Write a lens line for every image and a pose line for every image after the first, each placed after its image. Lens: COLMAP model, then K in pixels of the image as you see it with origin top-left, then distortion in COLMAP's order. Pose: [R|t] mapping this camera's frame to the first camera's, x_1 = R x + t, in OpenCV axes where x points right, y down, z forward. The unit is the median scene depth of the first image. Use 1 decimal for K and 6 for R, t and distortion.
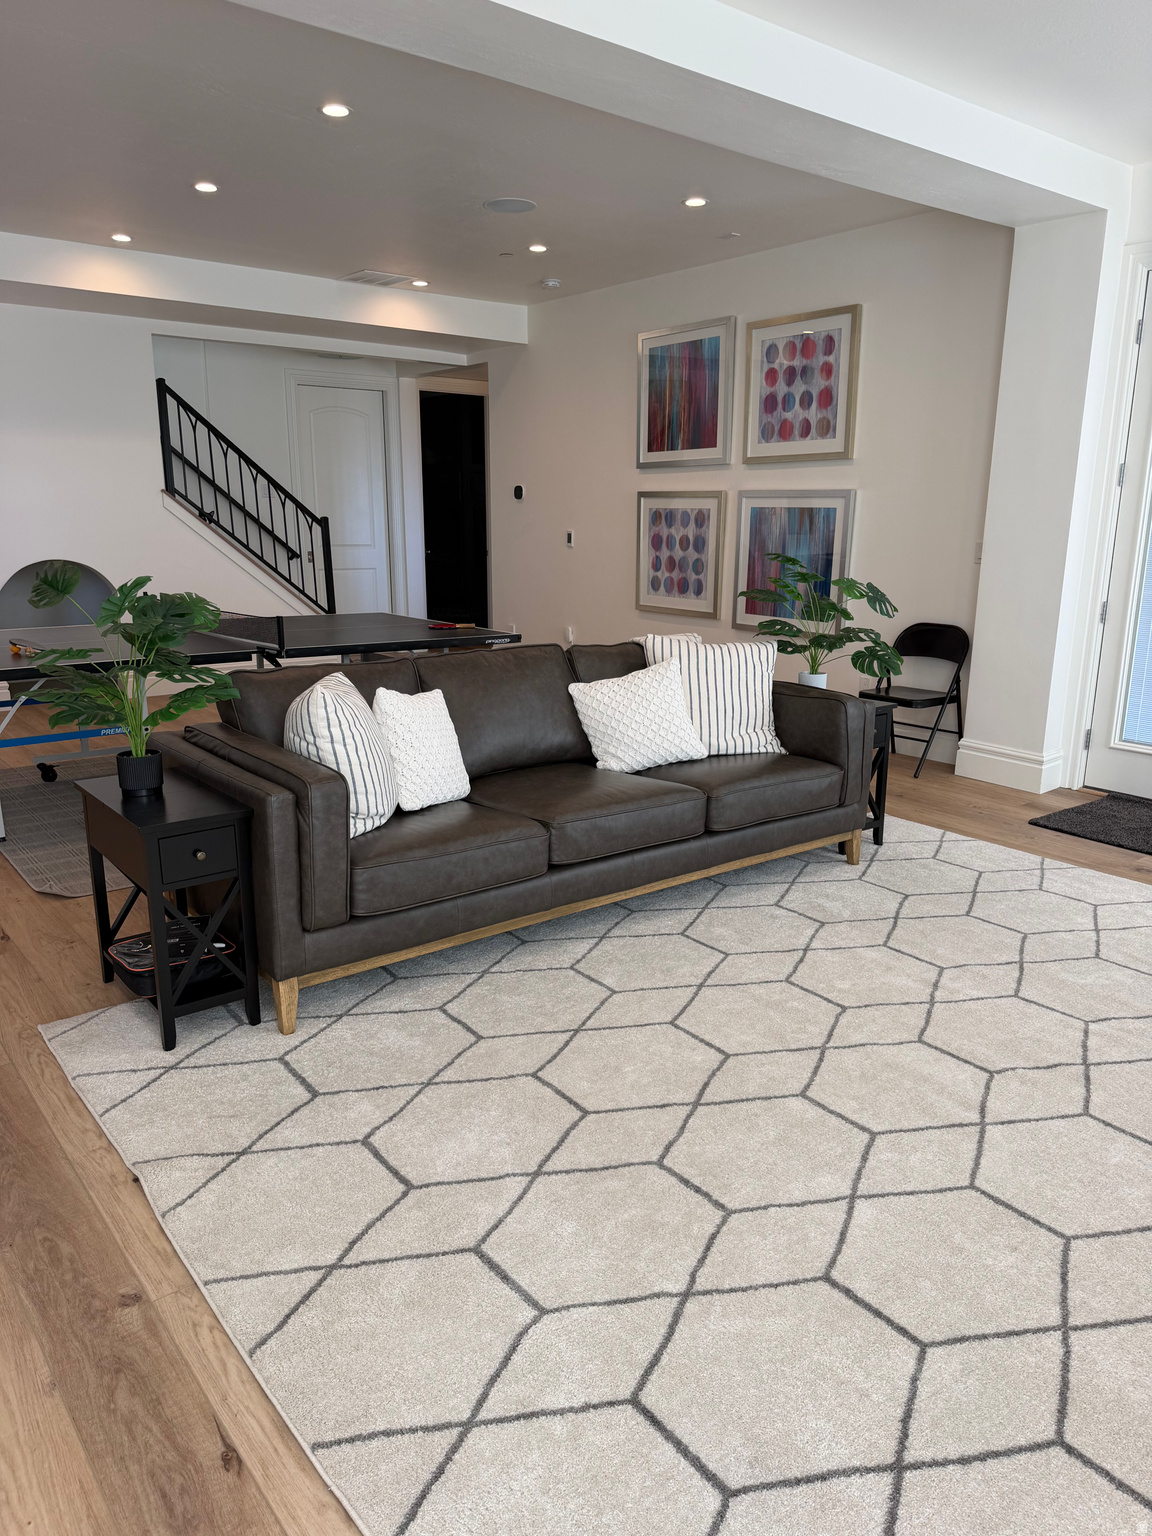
lens RADIAL K [[1064.7, 0, 572.1], [0, 1064.7, 771.2], [0, 0, 1]] dist [0.044698, -0.053148]
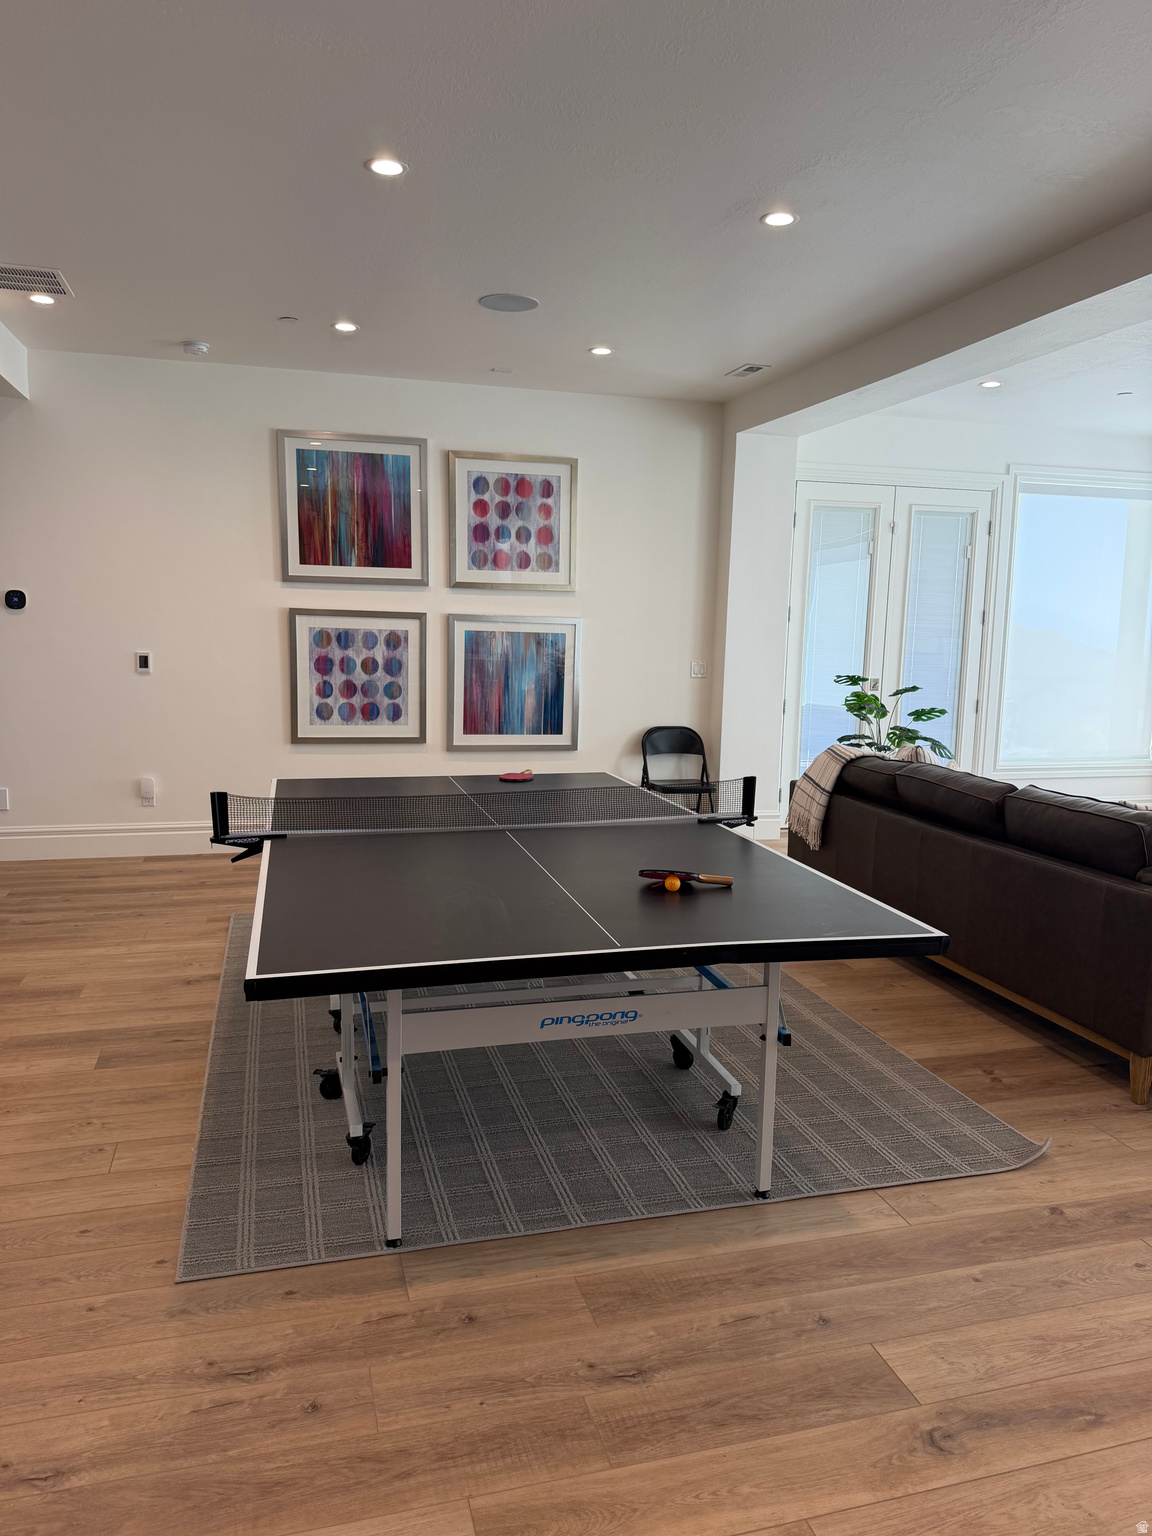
lens RADIAL K [[1064.7, 0, 559.7], [0, 1064.7, 812.6], [0, 0, 1]] dist [0.044698, -0.053148]
pose [[0.400200, -0.160100, 0.902335, -0.735794], [0.193796, 0.977139, 0.087420, -0.148975], [-0.895702, 0.139884, 0.422078, 0.515409]]
